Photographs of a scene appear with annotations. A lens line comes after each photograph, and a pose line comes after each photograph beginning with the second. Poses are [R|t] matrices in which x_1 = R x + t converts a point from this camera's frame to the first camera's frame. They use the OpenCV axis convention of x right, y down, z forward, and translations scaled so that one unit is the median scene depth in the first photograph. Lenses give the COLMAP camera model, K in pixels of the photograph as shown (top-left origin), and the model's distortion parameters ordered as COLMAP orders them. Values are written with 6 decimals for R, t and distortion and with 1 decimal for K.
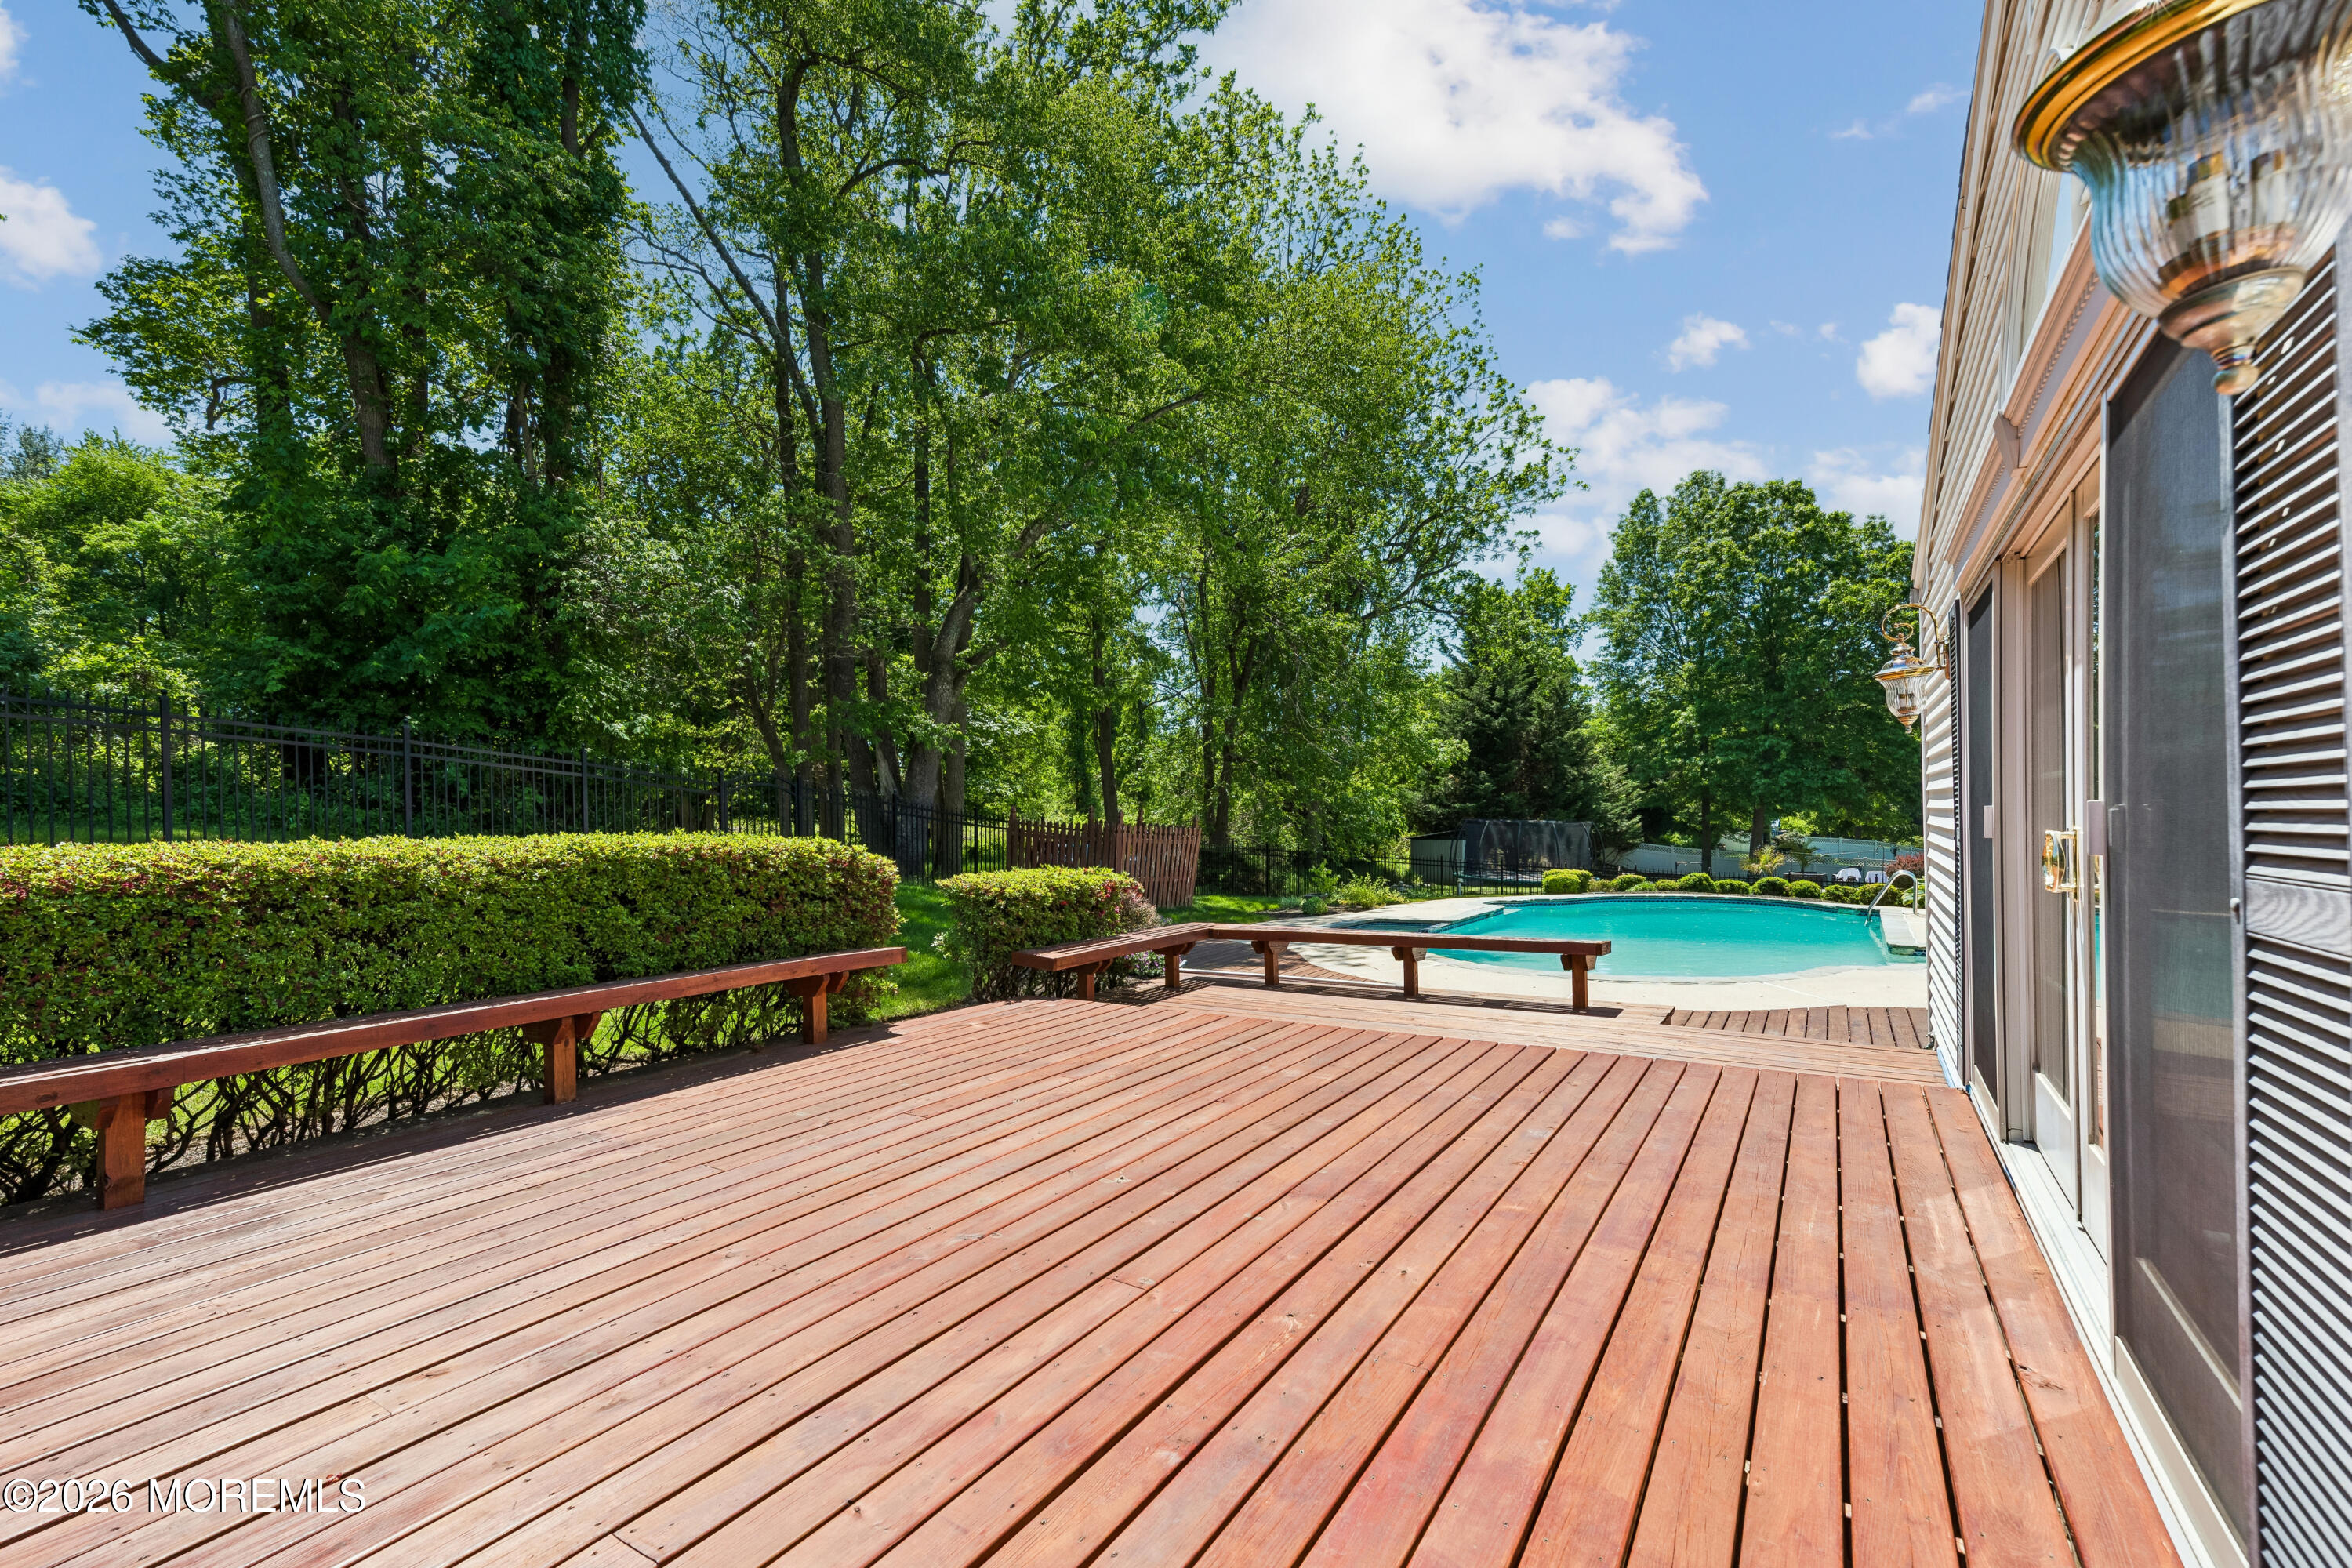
lens RADIAL K [[1005.2, 0, 1143.2], [0, 1005.2, 834.8], [0, 0, 1]] dist [0.001278, 0.000125]
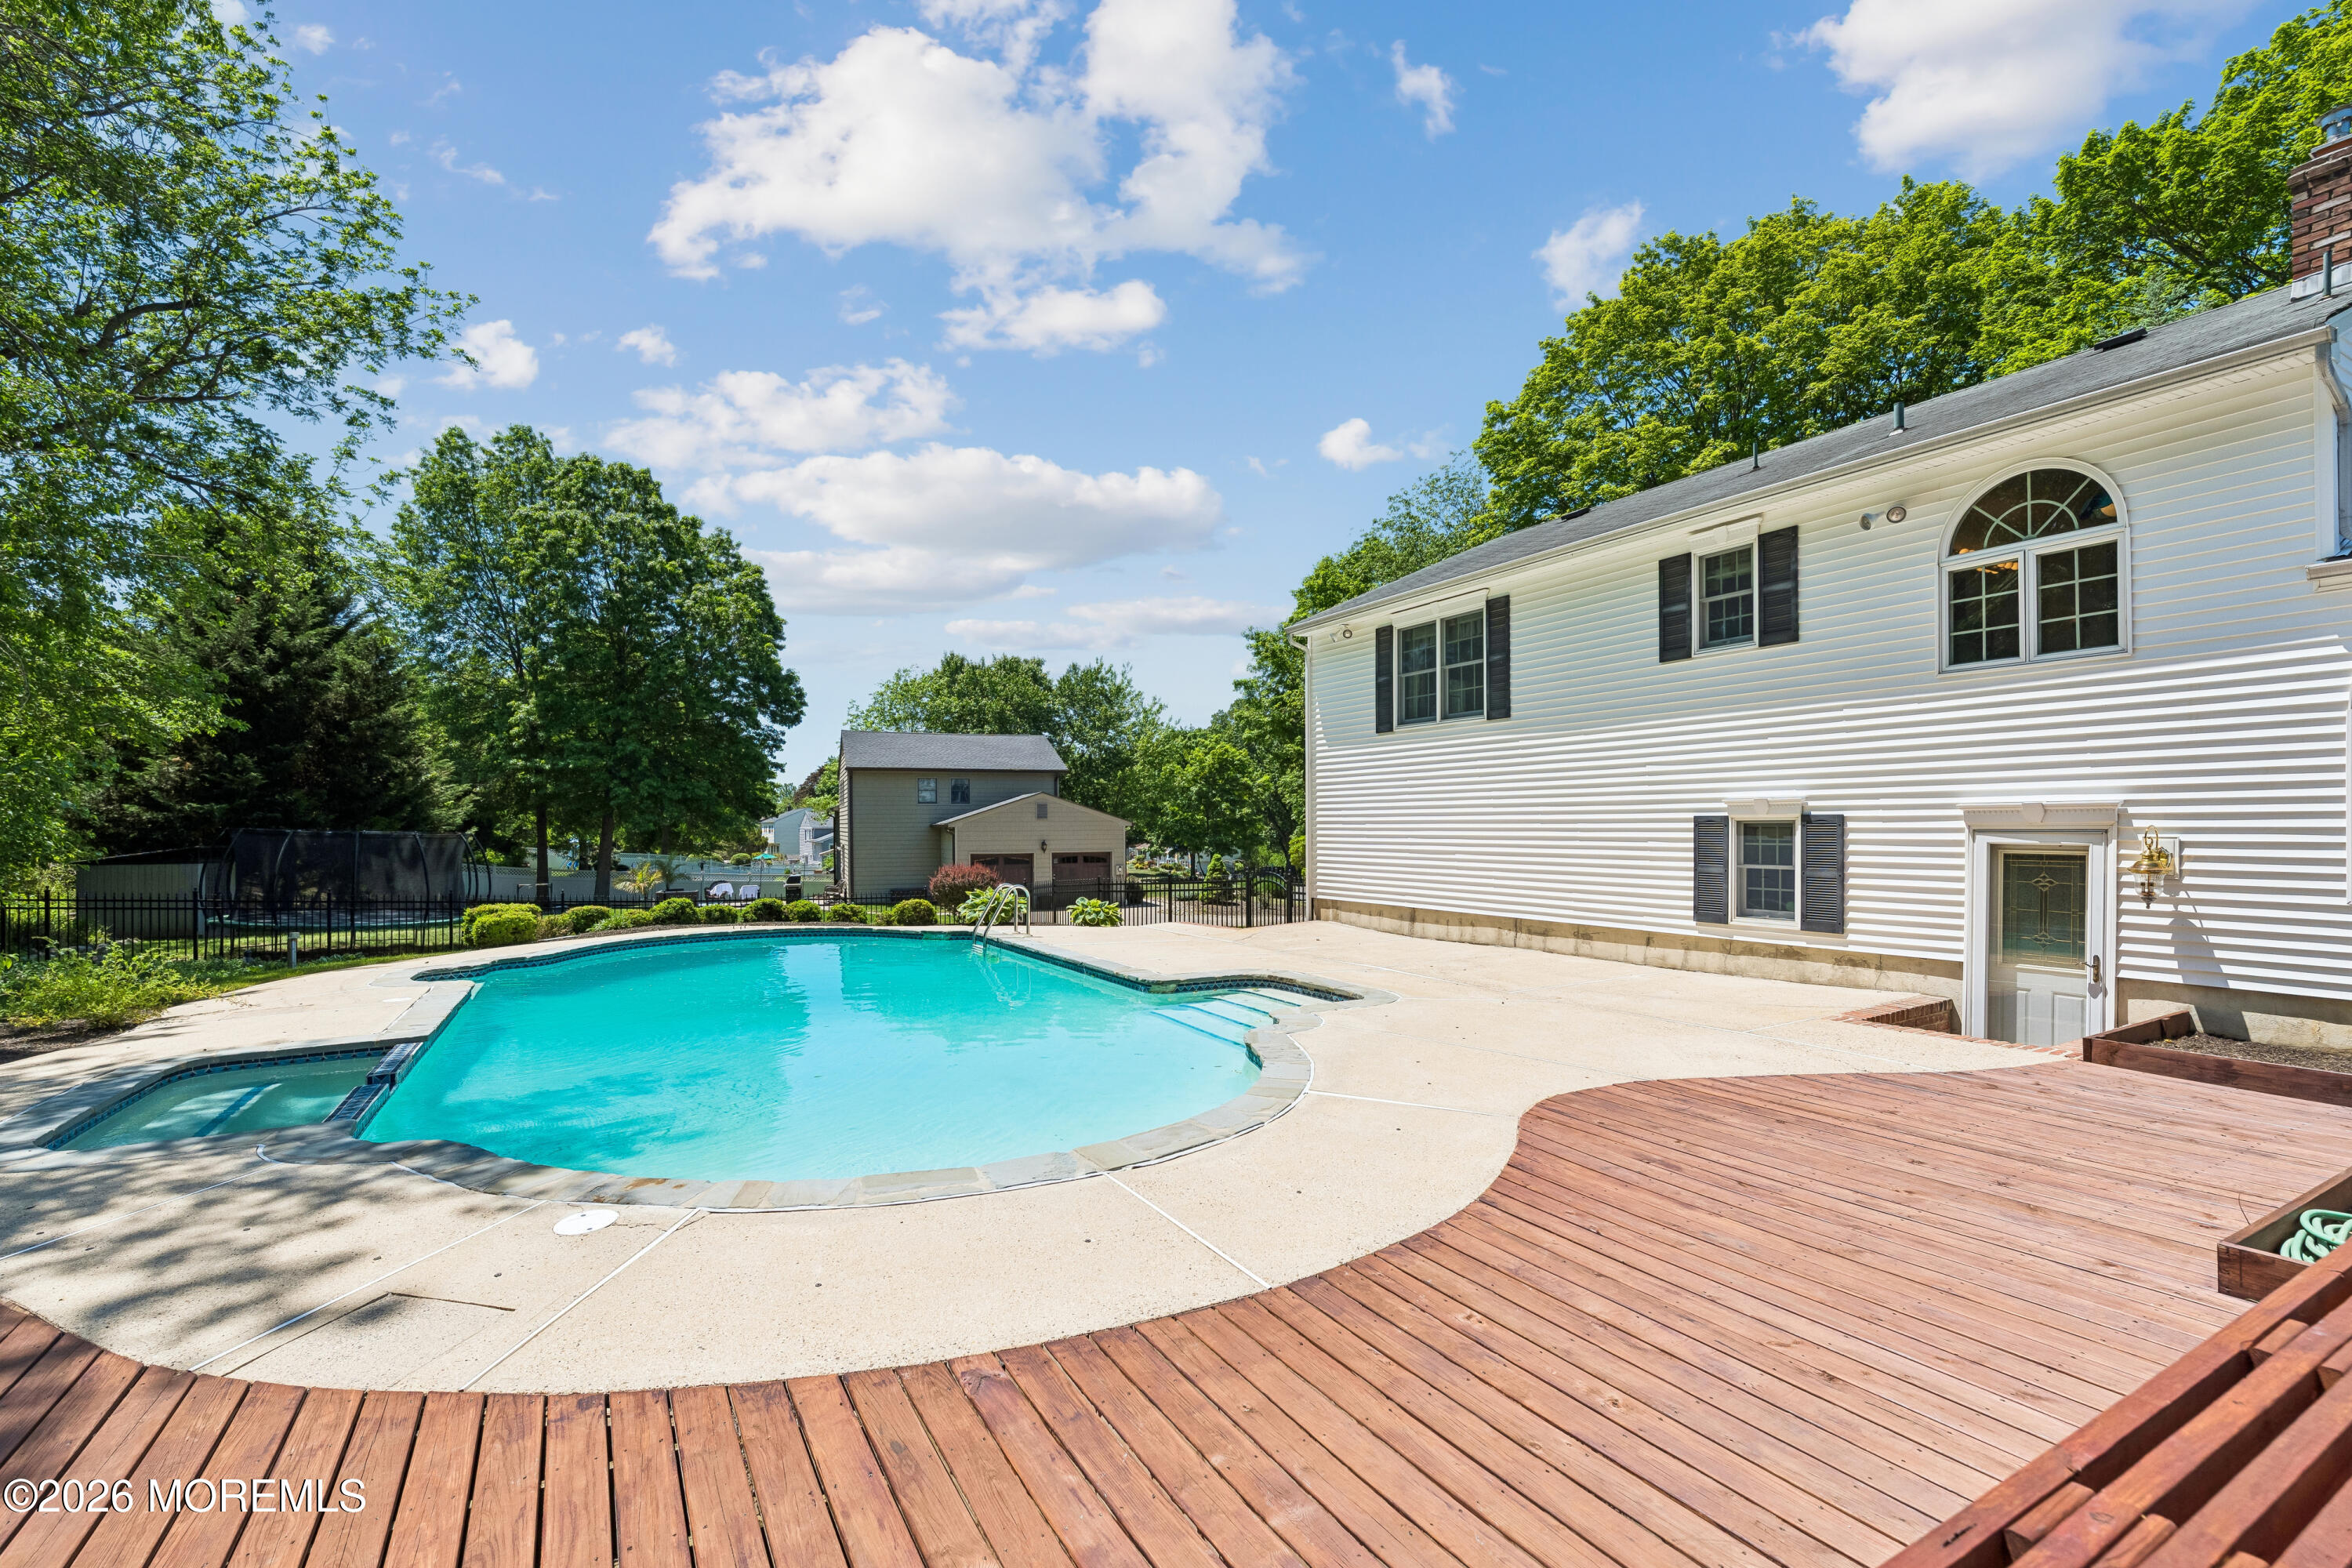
lens RADIAL K [[1018.2, 0, 1174.2], [0, 1018.2, 827.1], [0, 0, 1]] dist [0.000103, -0.000016]
pose [[0.427864, 0.008669, 0.903802, 0.005776], [0.013583, 0.999779, -0.016020, 0.000923], [-0.903741, 0.019131, 0.427652, 0.167342]]
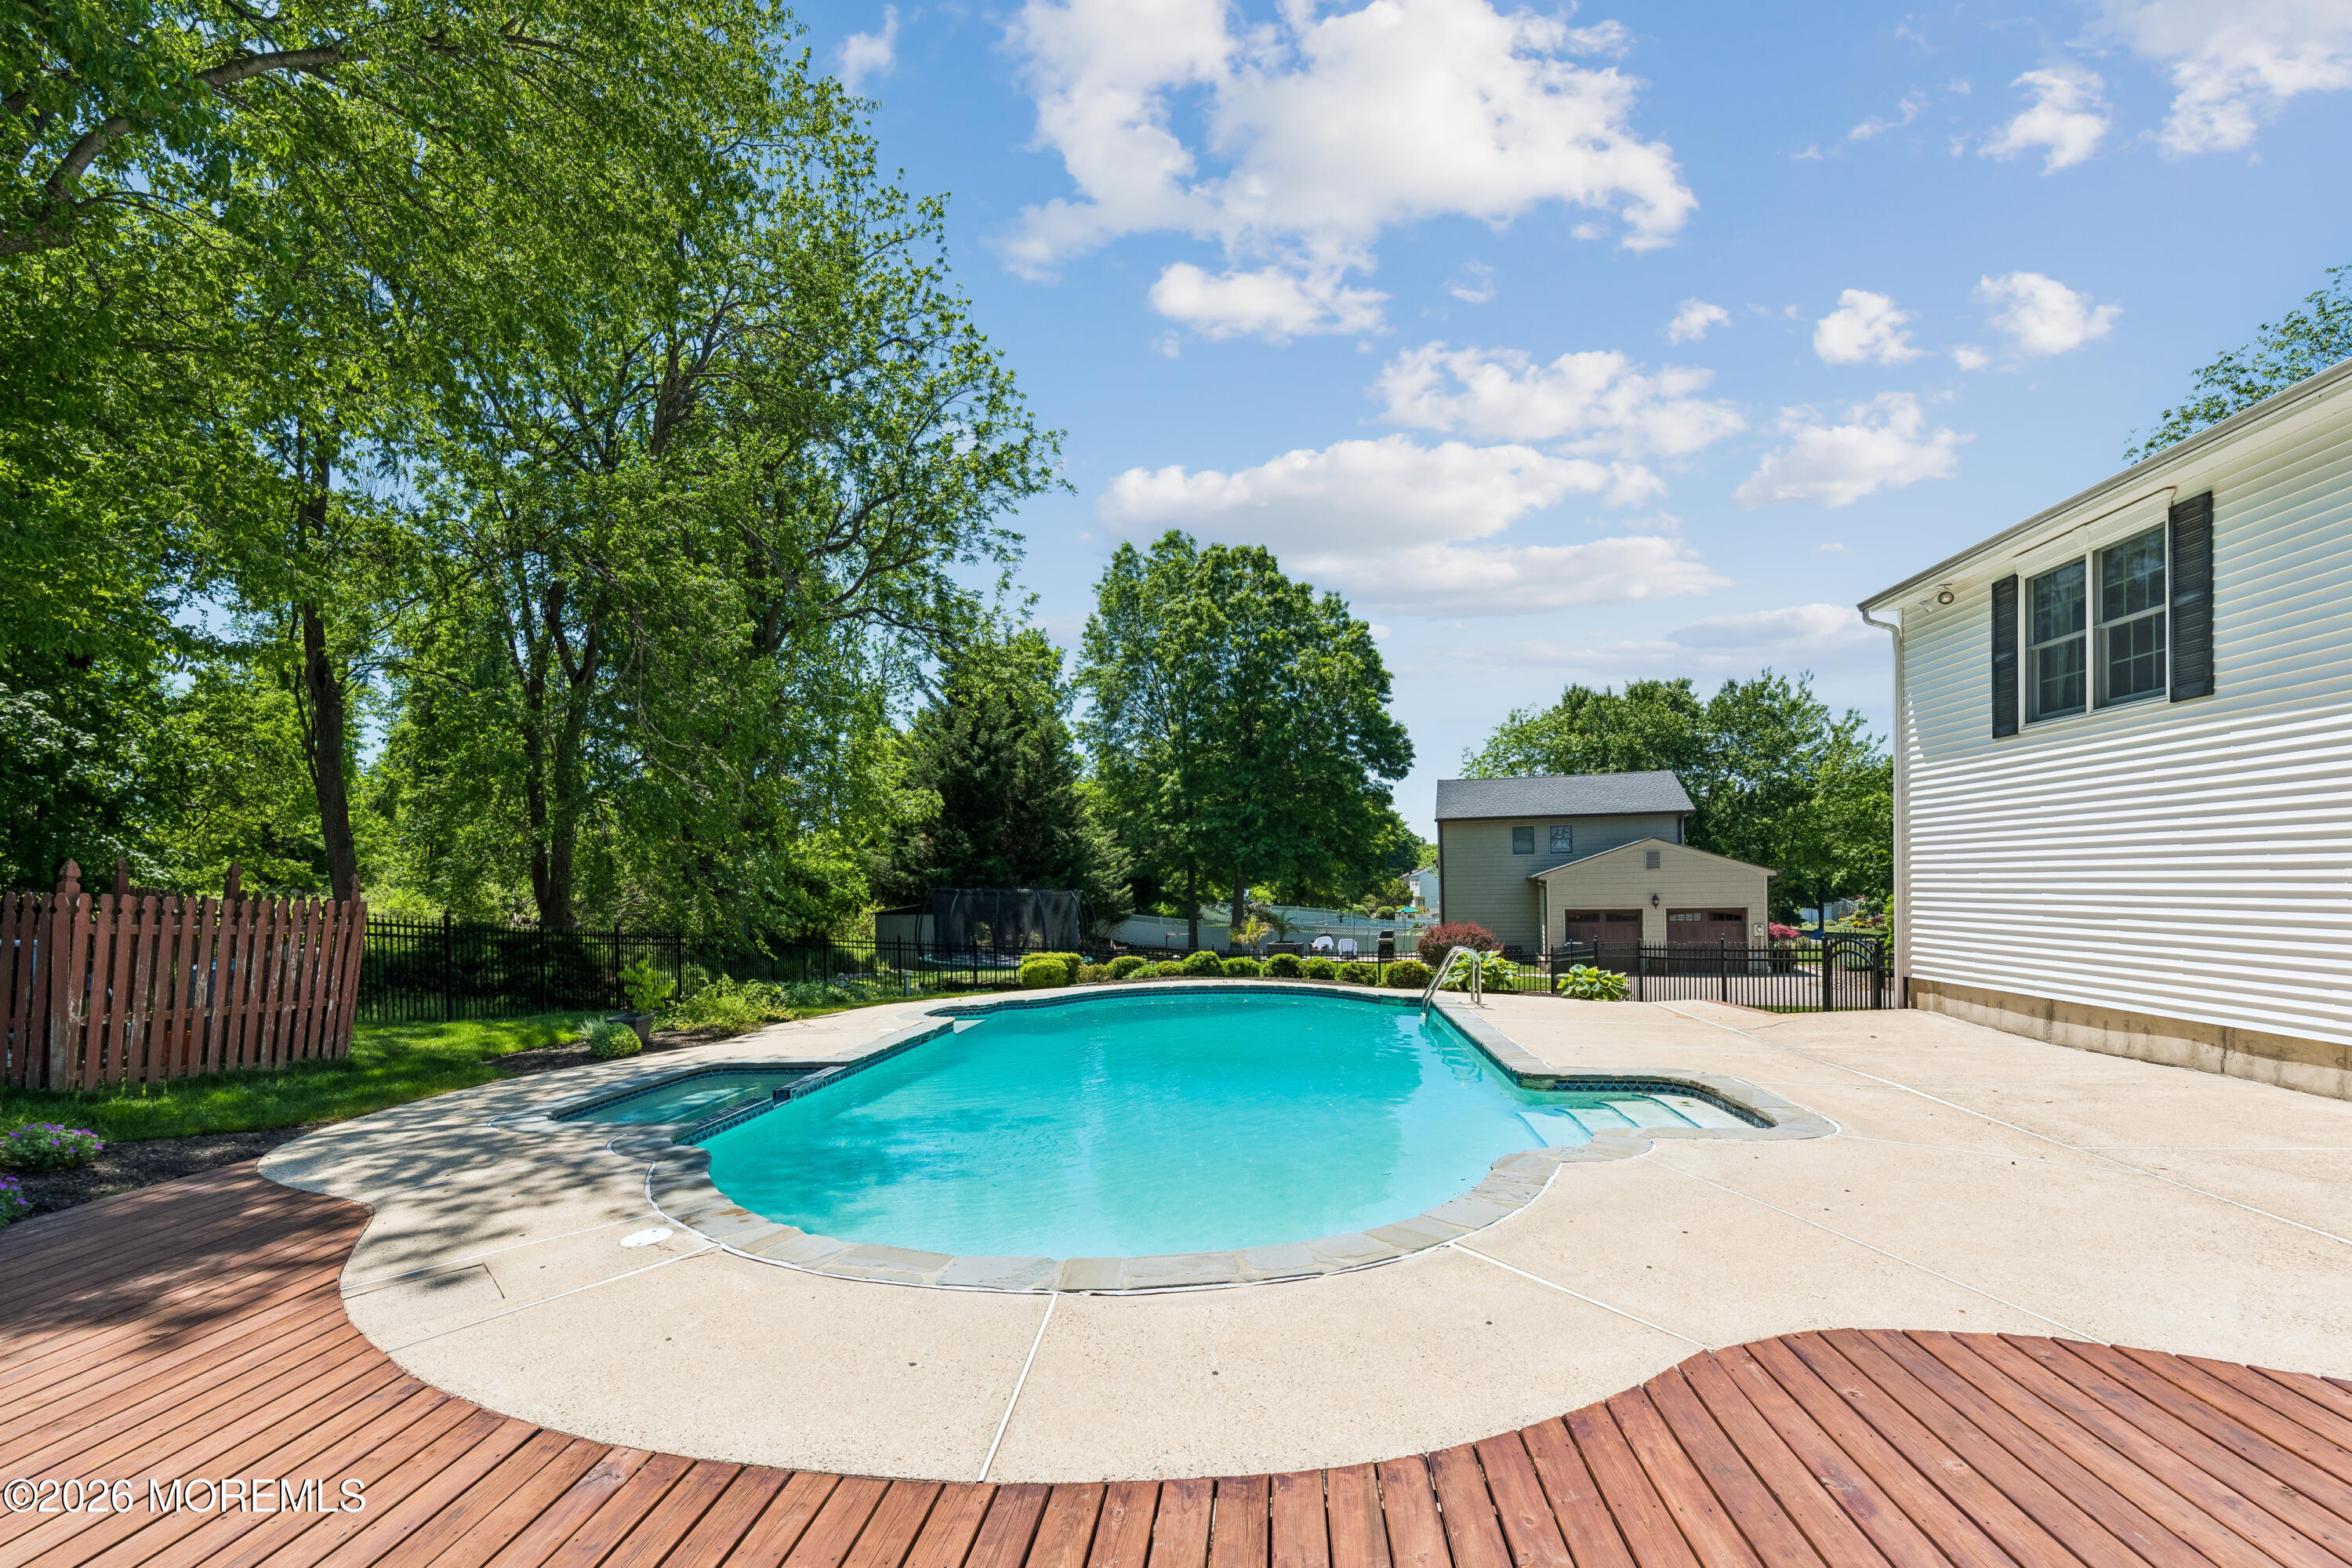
lens RADIAL K [[1064.1, 0, 1172.1], [0, 1064.1, 896.3], [0, 0, 1]] dist [0.001938, 0.000143]
pose [[0.876372, -0.007777, 0.481571, 0.059654], [0.013624, 0.999870, -0.008647, 0.000361], [-0.481441, 0.014138, 0.876364, 0.131801]]
